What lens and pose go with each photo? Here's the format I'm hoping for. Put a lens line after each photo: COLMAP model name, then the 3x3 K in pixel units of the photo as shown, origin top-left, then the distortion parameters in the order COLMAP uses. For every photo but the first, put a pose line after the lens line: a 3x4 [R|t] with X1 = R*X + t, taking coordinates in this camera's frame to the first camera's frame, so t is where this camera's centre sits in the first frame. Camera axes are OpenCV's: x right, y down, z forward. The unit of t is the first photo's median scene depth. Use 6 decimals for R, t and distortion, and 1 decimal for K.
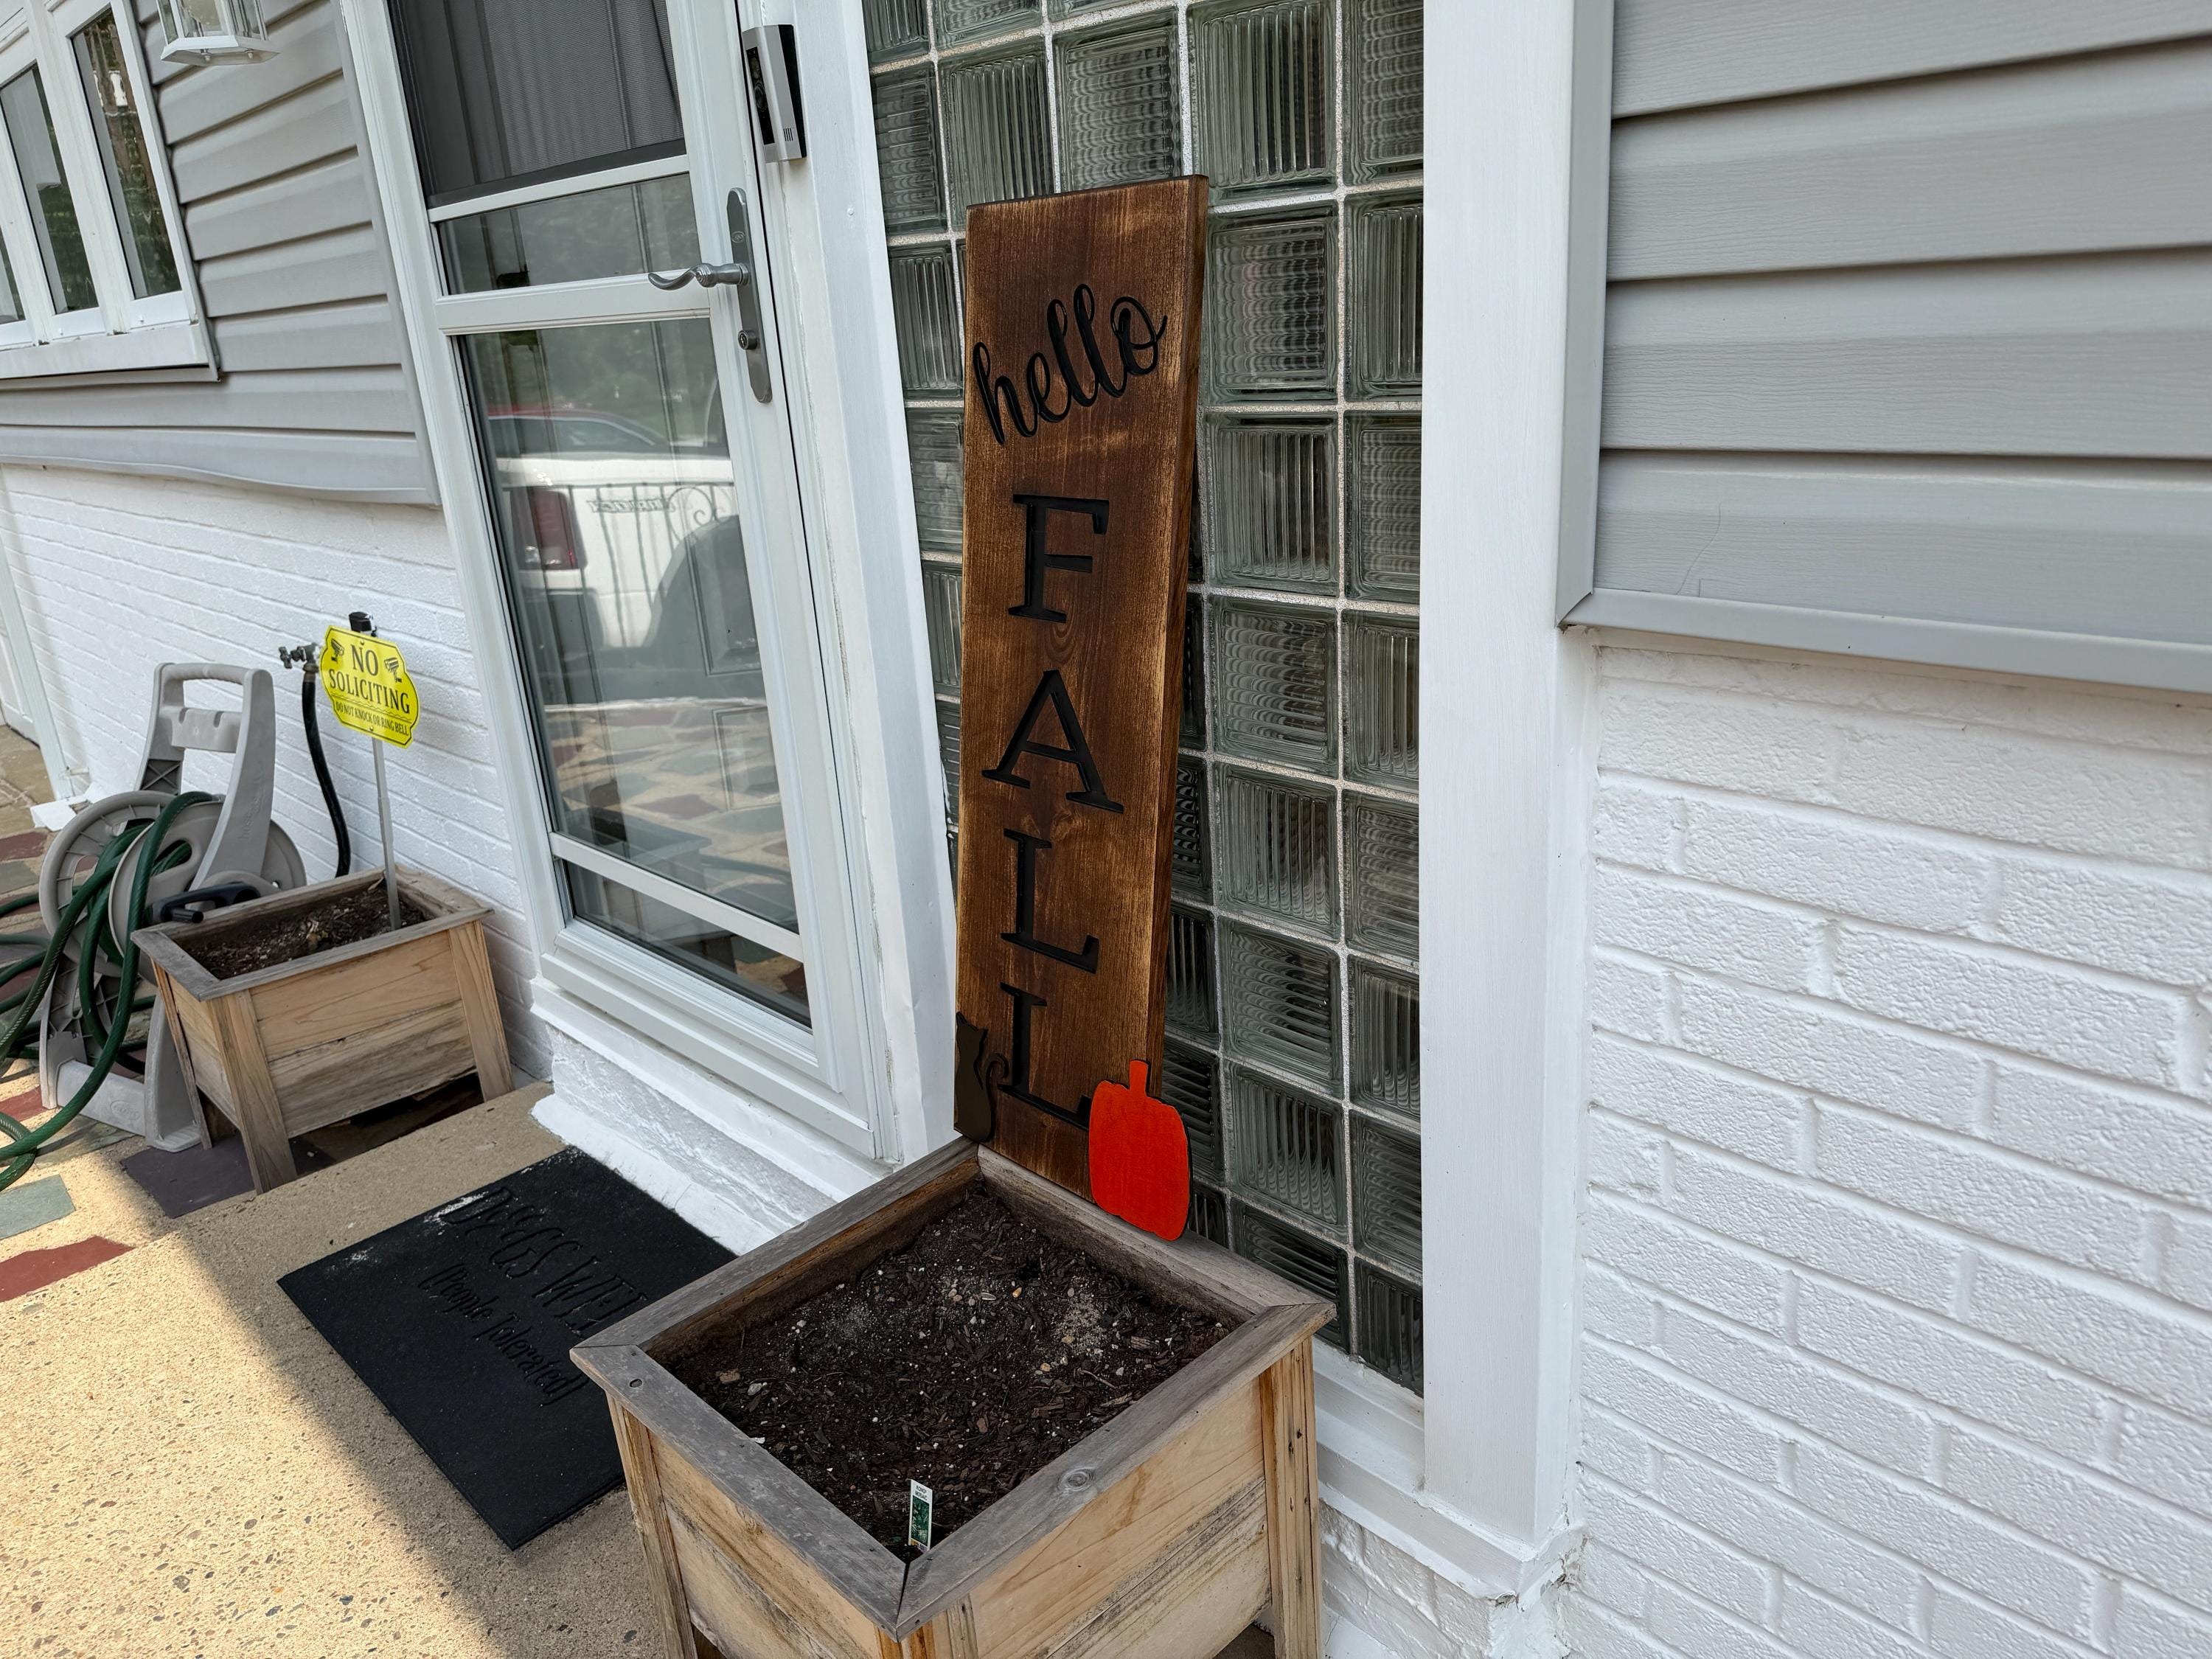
lens RADIAL K [[1543.7, 0, 1127.2], [0, 1543.7, 833.1], [0, 0, 1]] dist [0.131519, -0.204660]
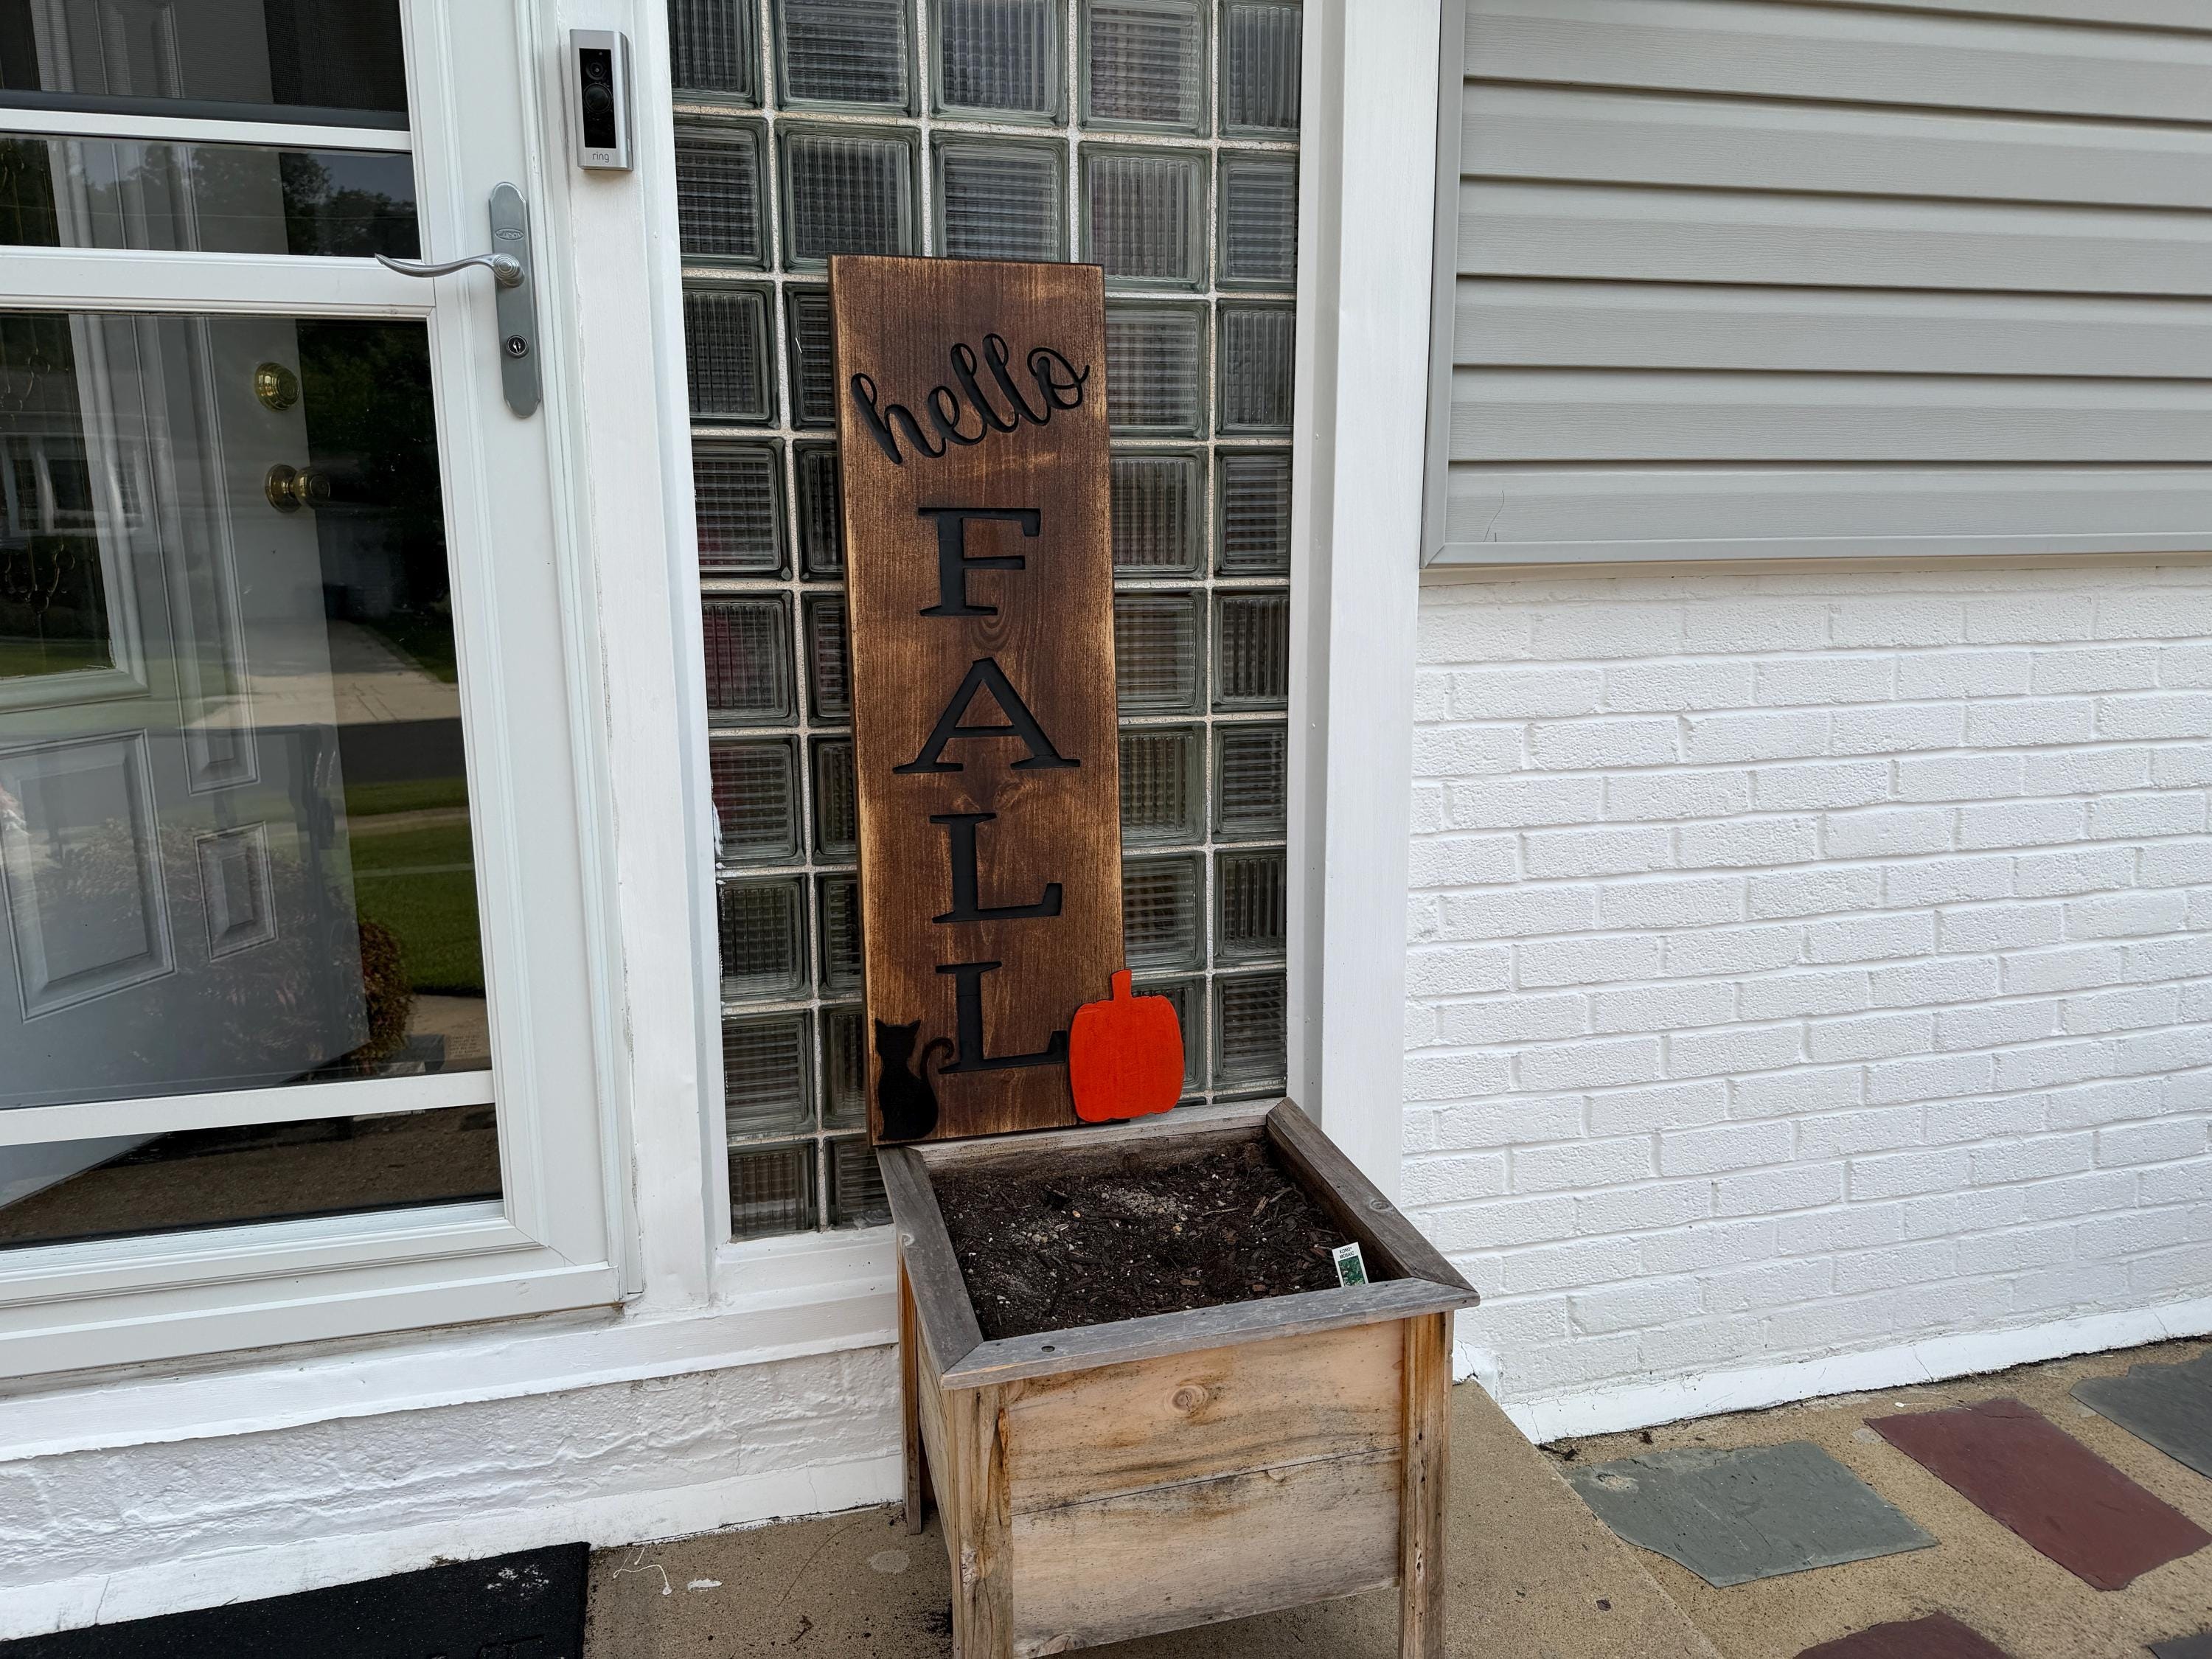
lens RADIAL K [[1543.7, 0, 1127.2], [0, 1543.7, 833.1], [0, 0, 1]] dist [0.131519, -0.204660]
pose [[0.493388, -0.108415, 0.863026, -0.991585], [0.257584, 0.965908, -0.025920, 0.075564], [-0.830794, 0.235090, 0.504494, 0.366855]]
